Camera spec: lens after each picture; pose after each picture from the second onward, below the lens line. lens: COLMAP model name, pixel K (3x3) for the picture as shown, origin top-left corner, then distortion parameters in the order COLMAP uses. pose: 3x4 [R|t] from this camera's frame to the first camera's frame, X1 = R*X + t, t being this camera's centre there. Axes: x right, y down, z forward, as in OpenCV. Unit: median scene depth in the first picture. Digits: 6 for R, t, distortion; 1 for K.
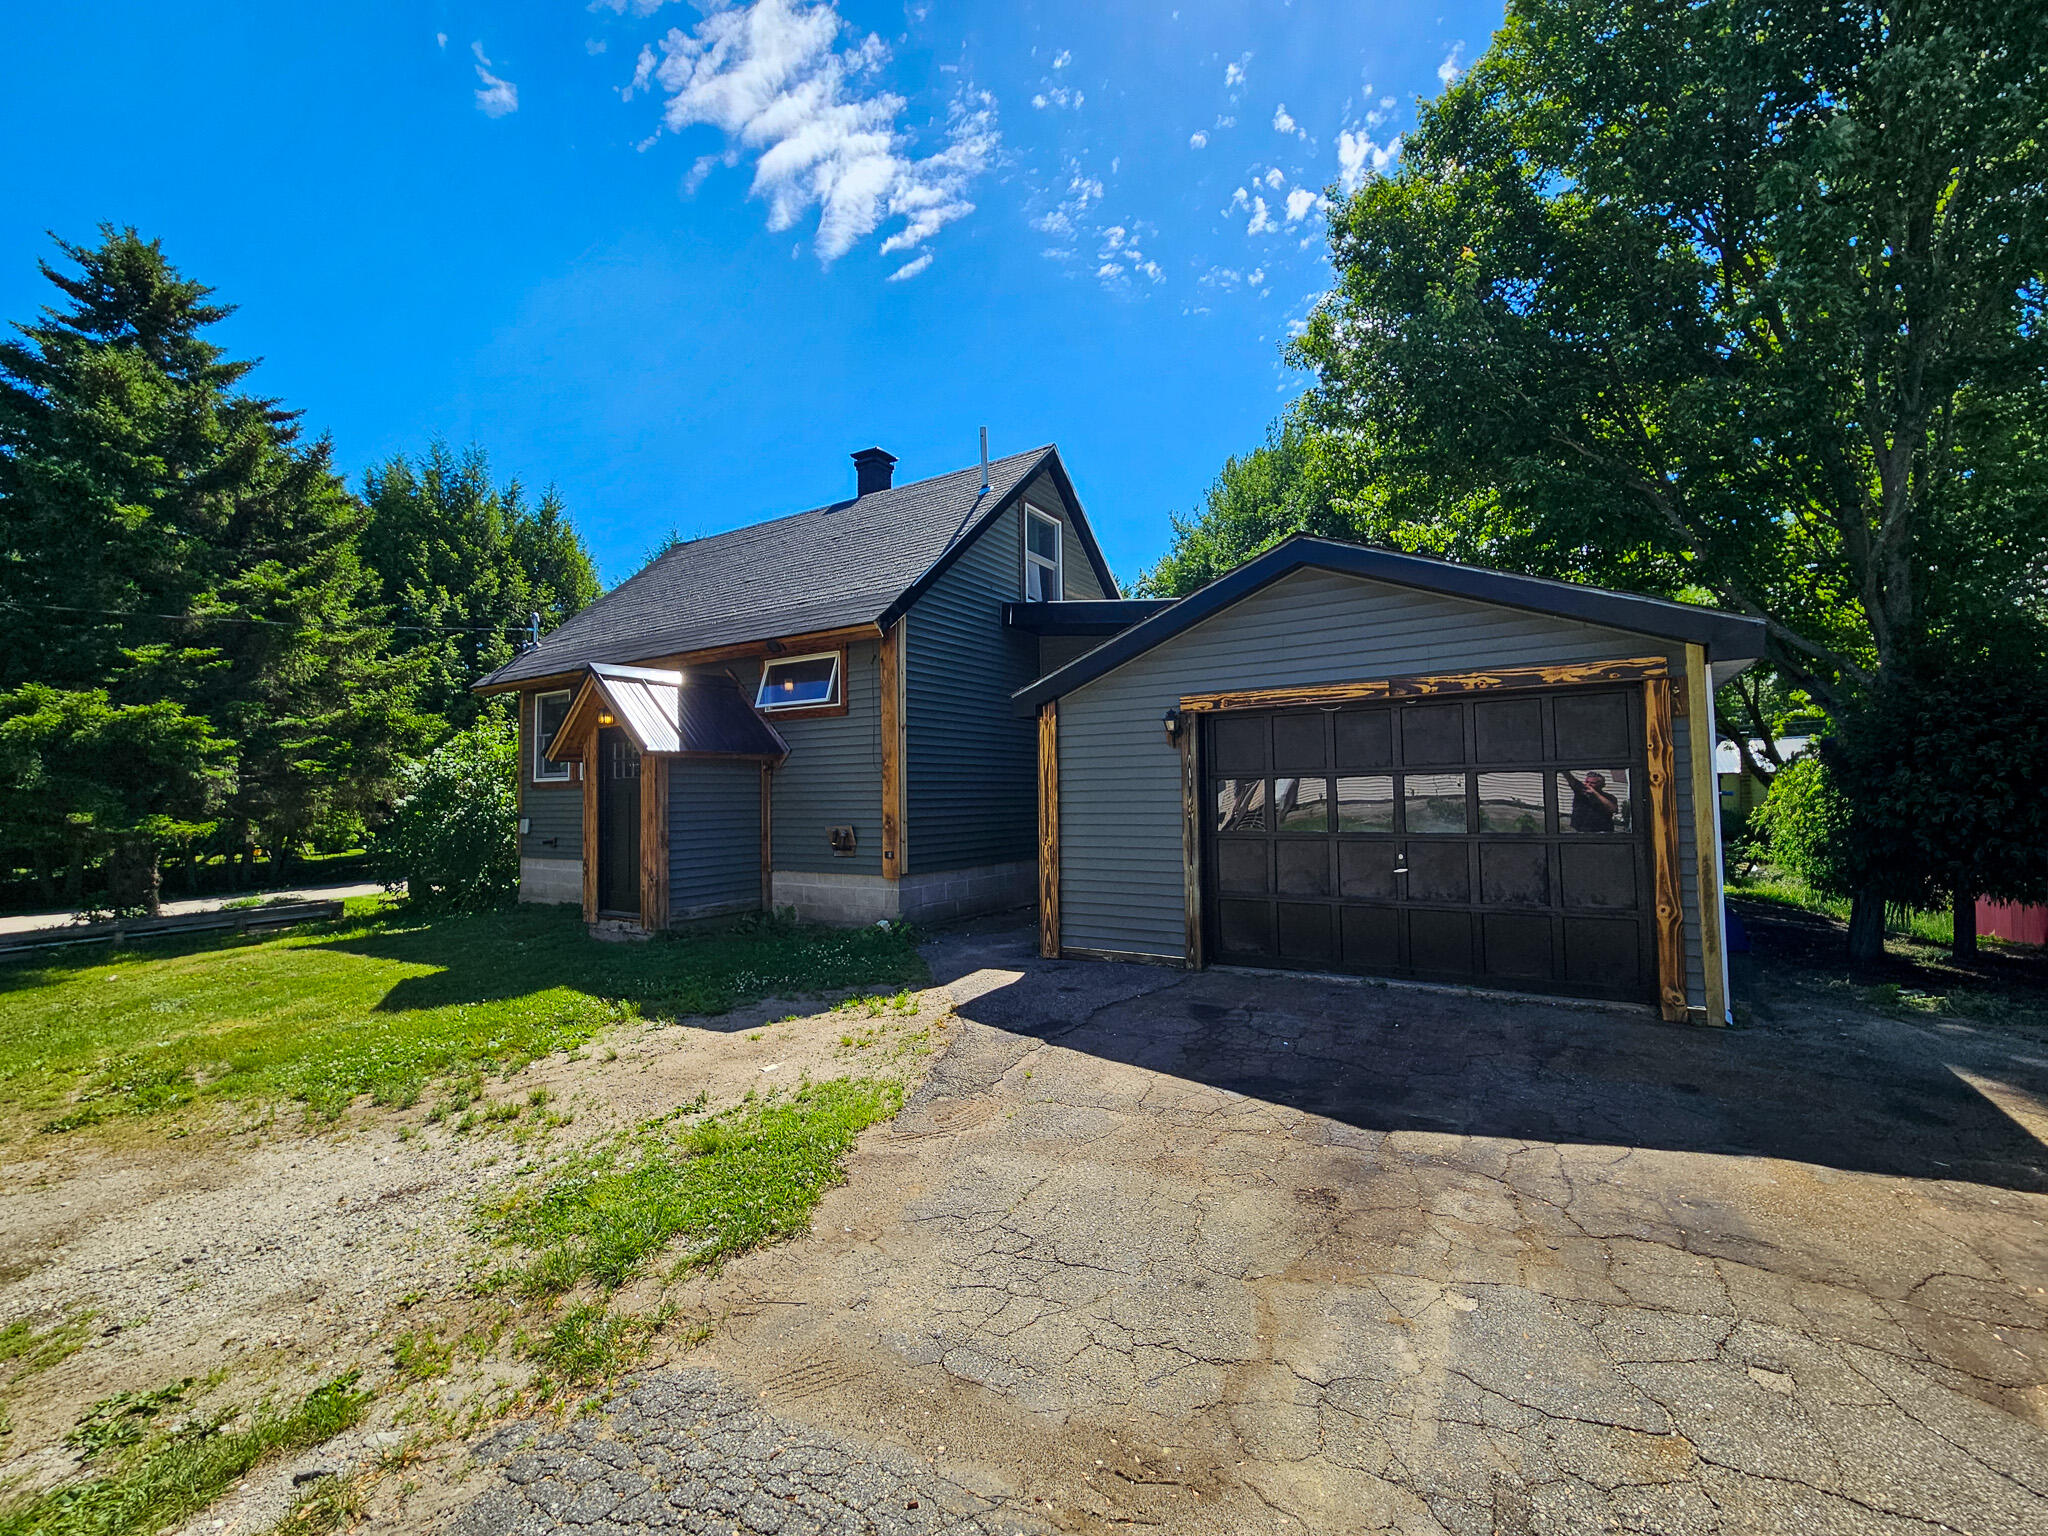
lens RADIAL K [[858.6, 0, 1013.8], [0, 858.6, 769.6], [0, 0, 1]] dist [-0.011254, 0.004999]
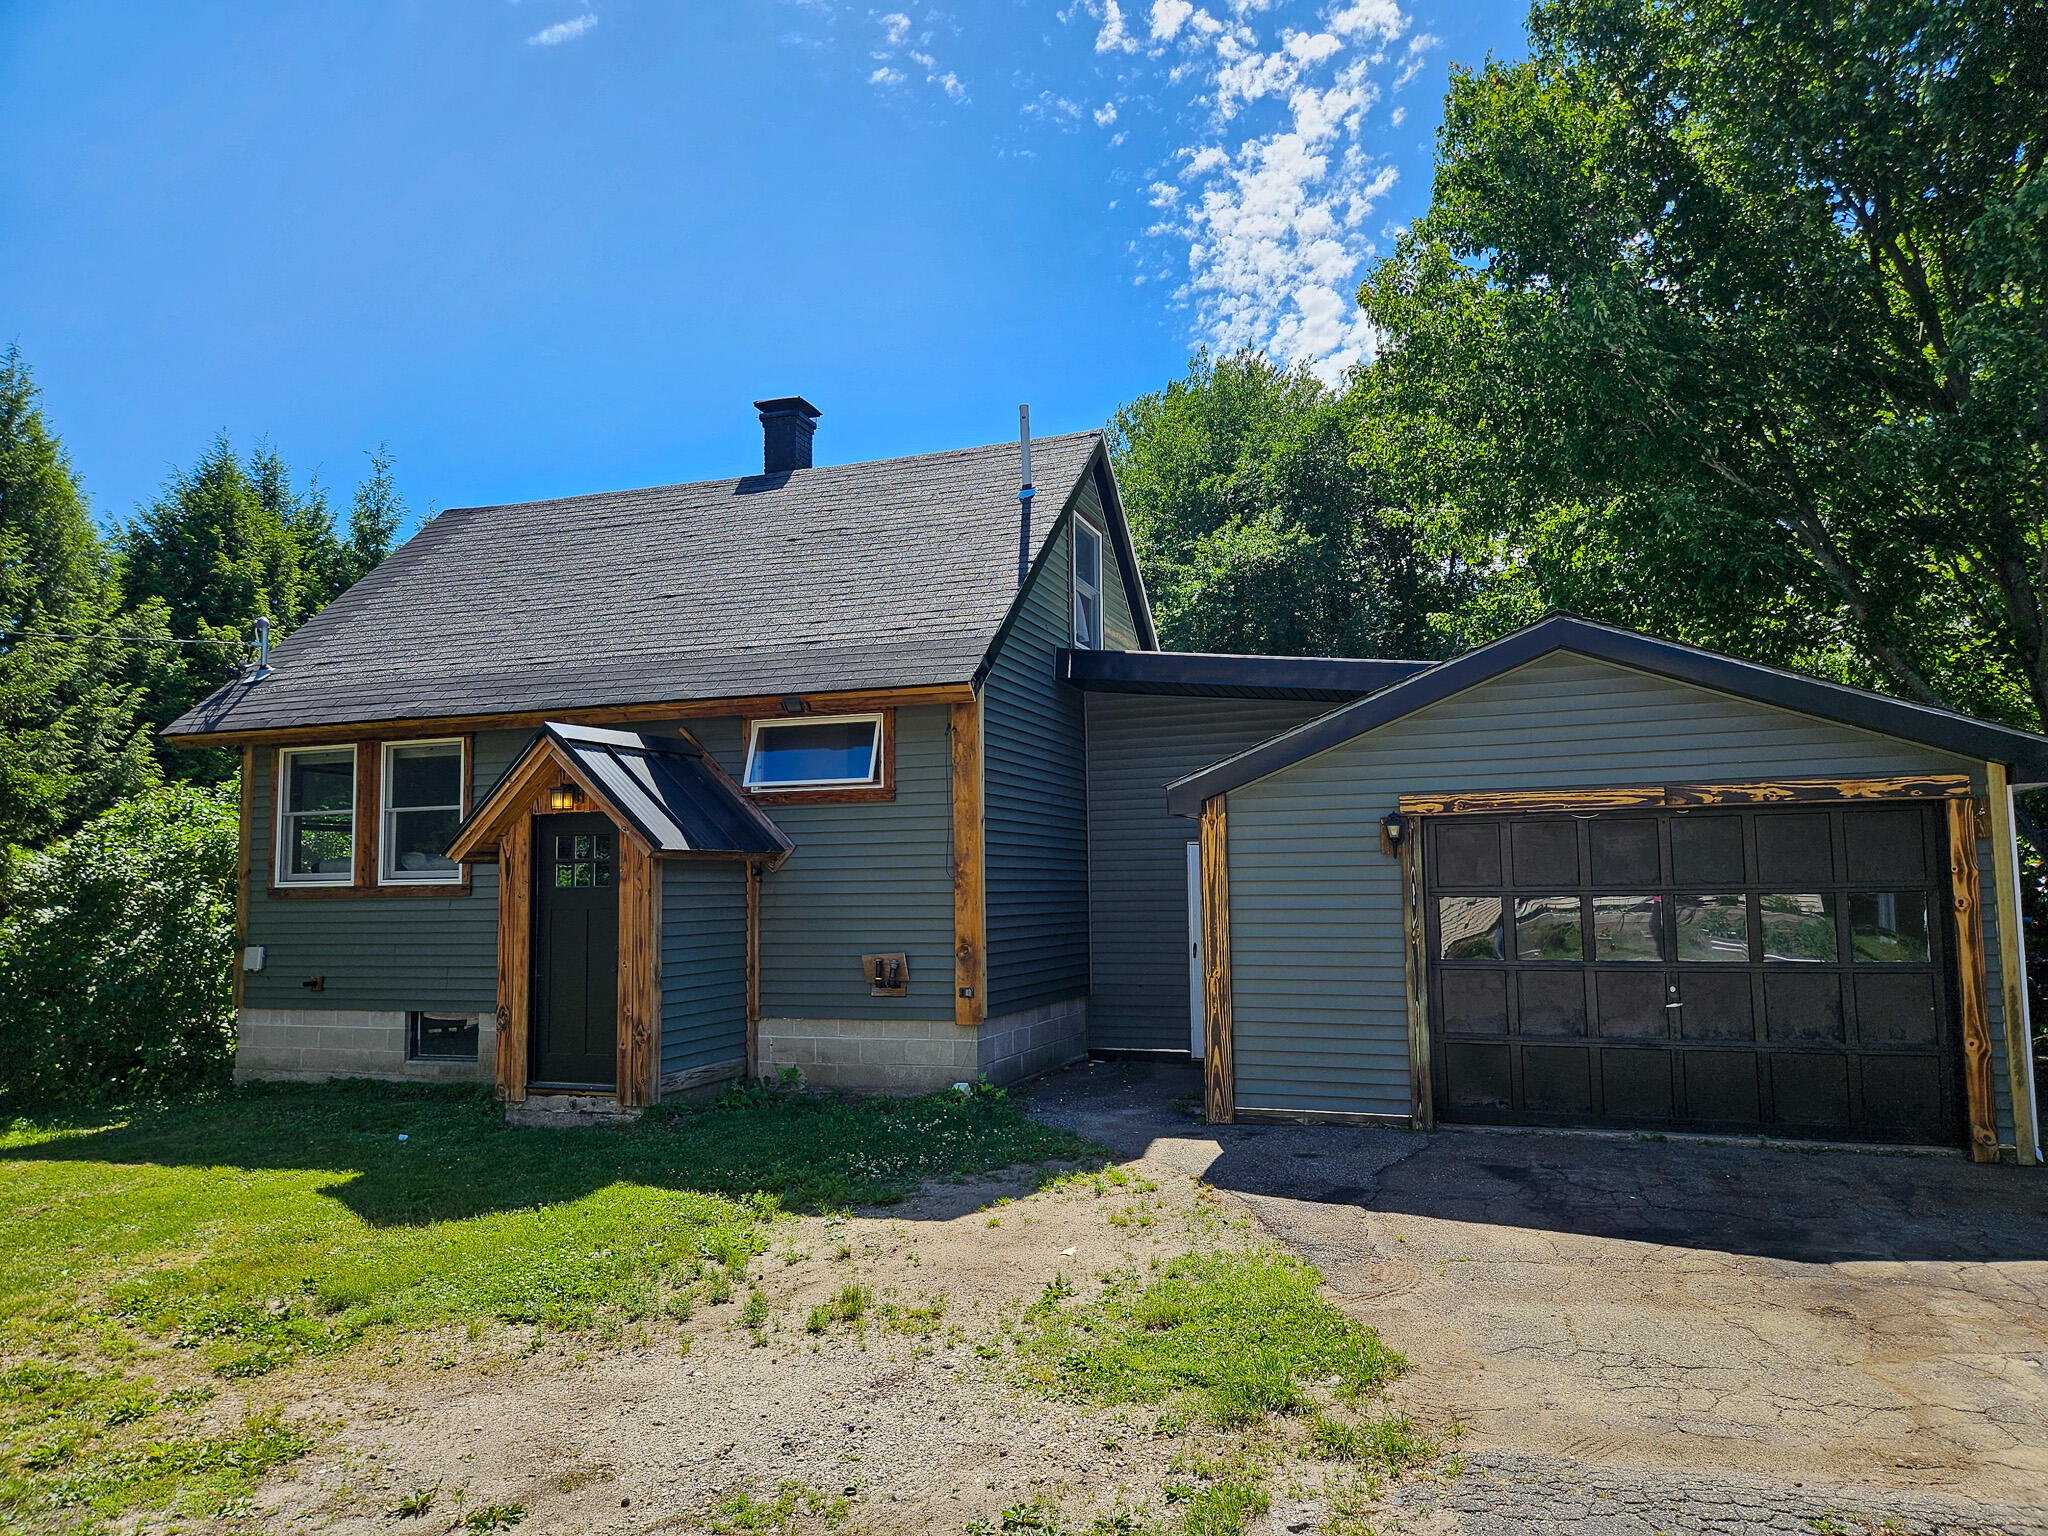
lens RADIAL K [[1396.5, 0, 992.9], [0, 1396.5, 778.5], [0, 0, 1]] dist [0.060531, -0.053494]
pose [[0.977899, 0.020902, 0.208032, -0.508080], [-0.009232, 0.998337, -0.056910, -0.022635], [-0.208875, 0.053732, 0.976465, -0.258903]]
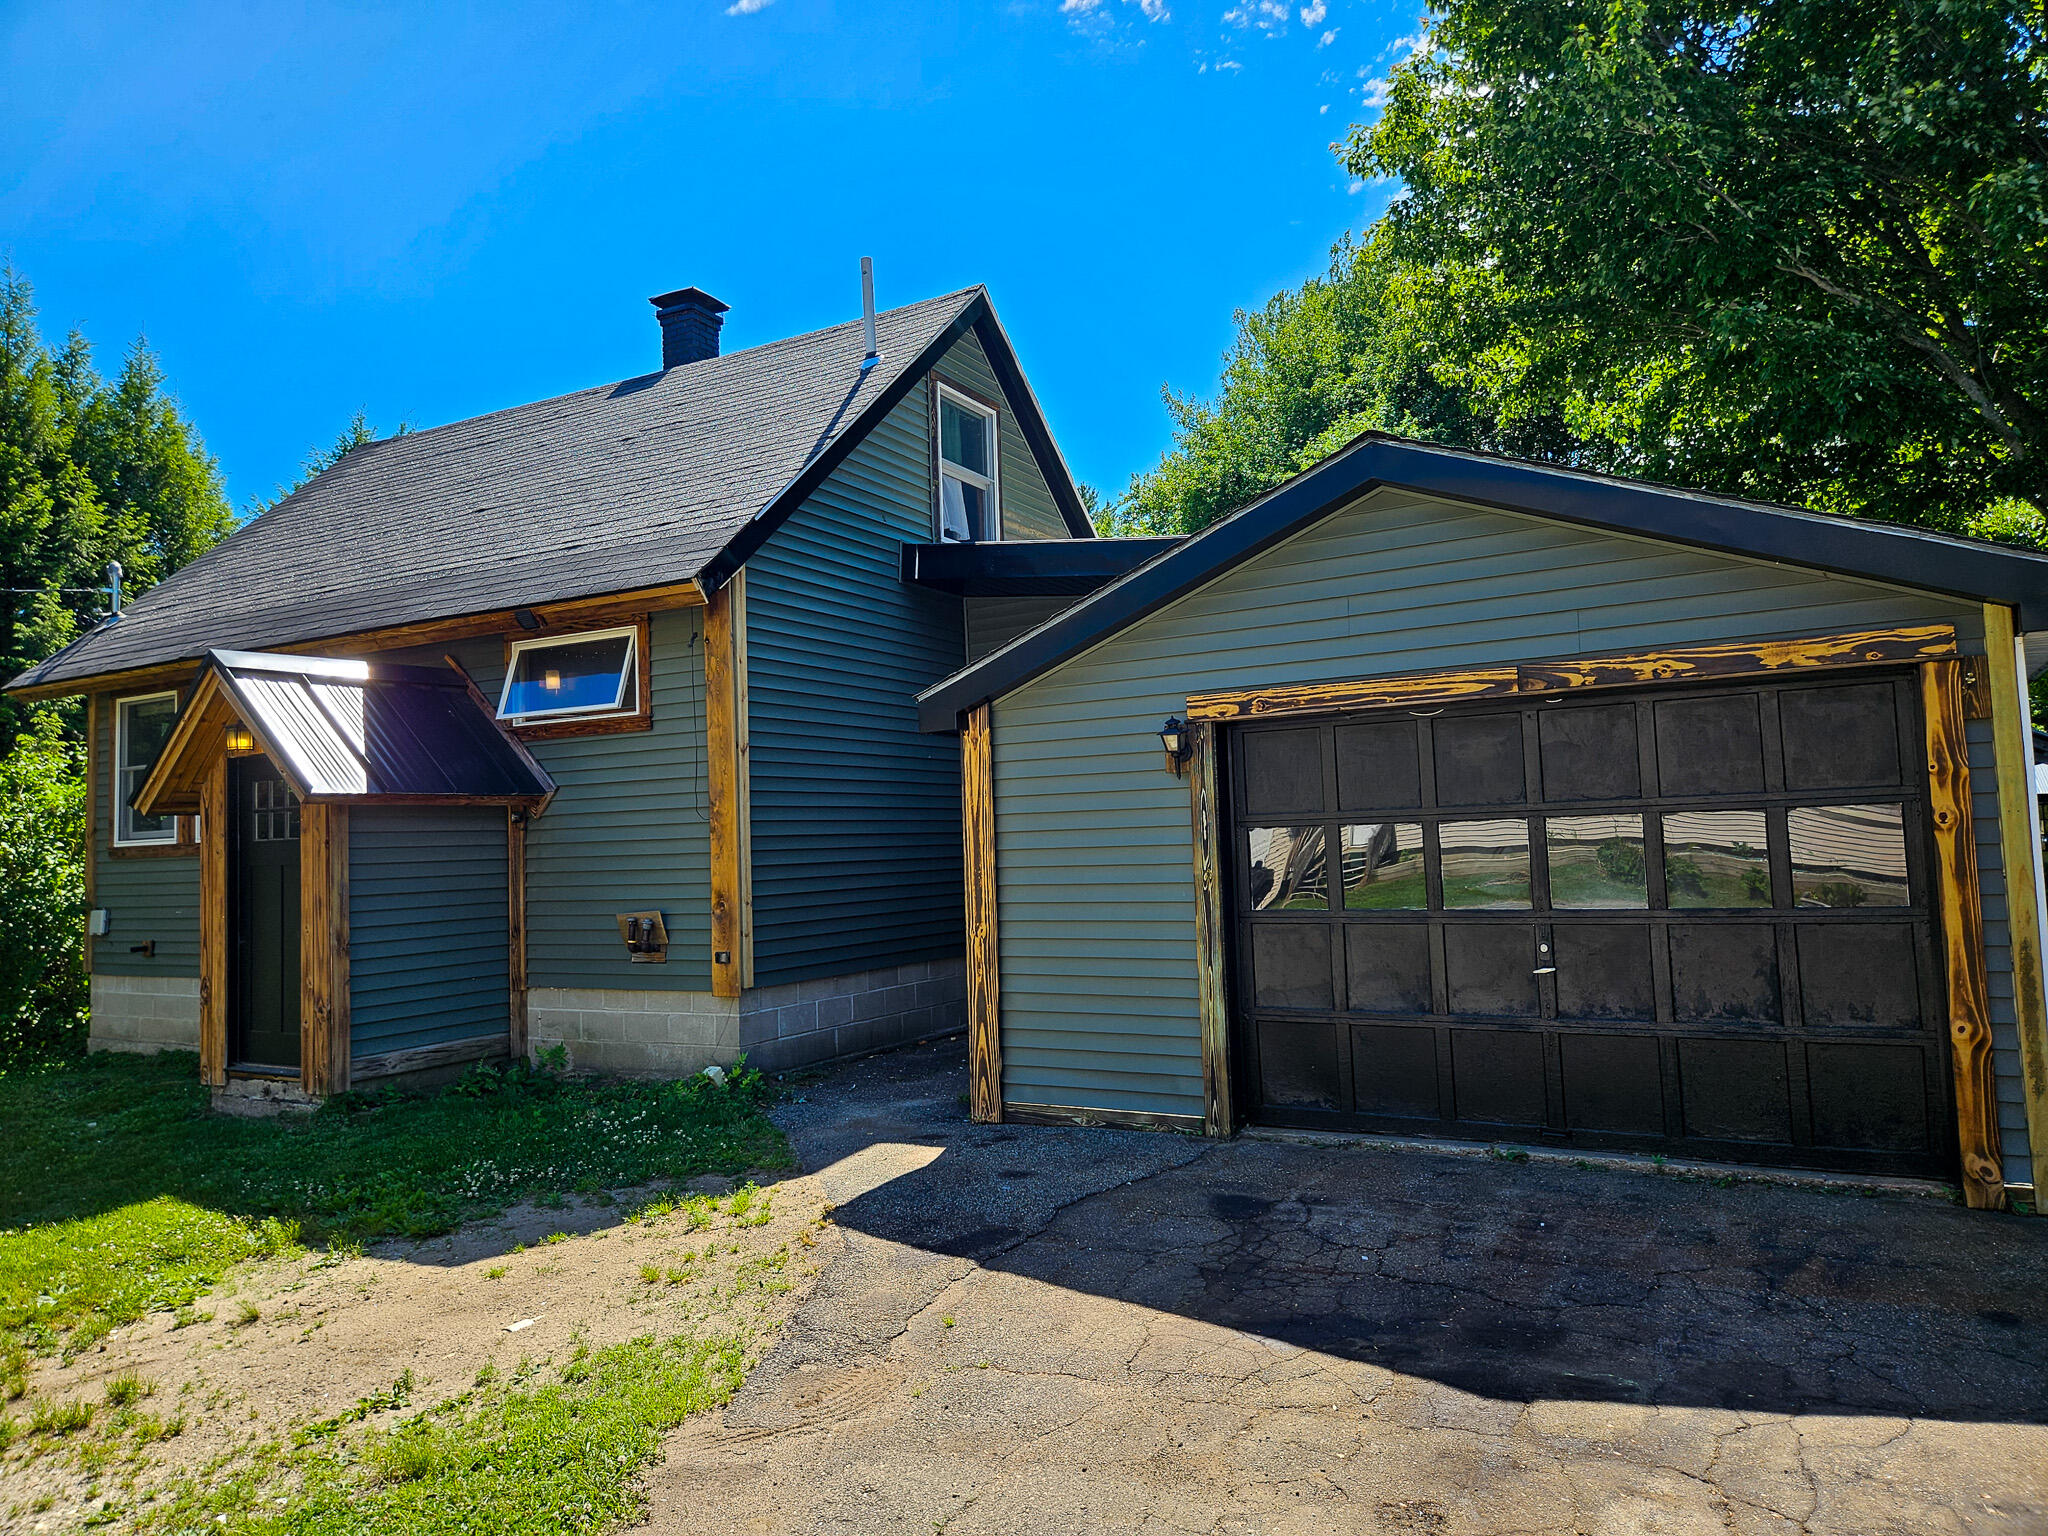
lens RADIAL K [[1396.5, 0, 987.6], [0, 1396.5, 776.1], [0, 0, 1]] dist [0.060531, -0.053494]
pose [[0.999035, -0.015754, 0.040987, 0.006547], [0.016608, 0.999651, -0.020567, -0.008961], [-0.040648, 0.021228, 0.998948, -0.010856]]
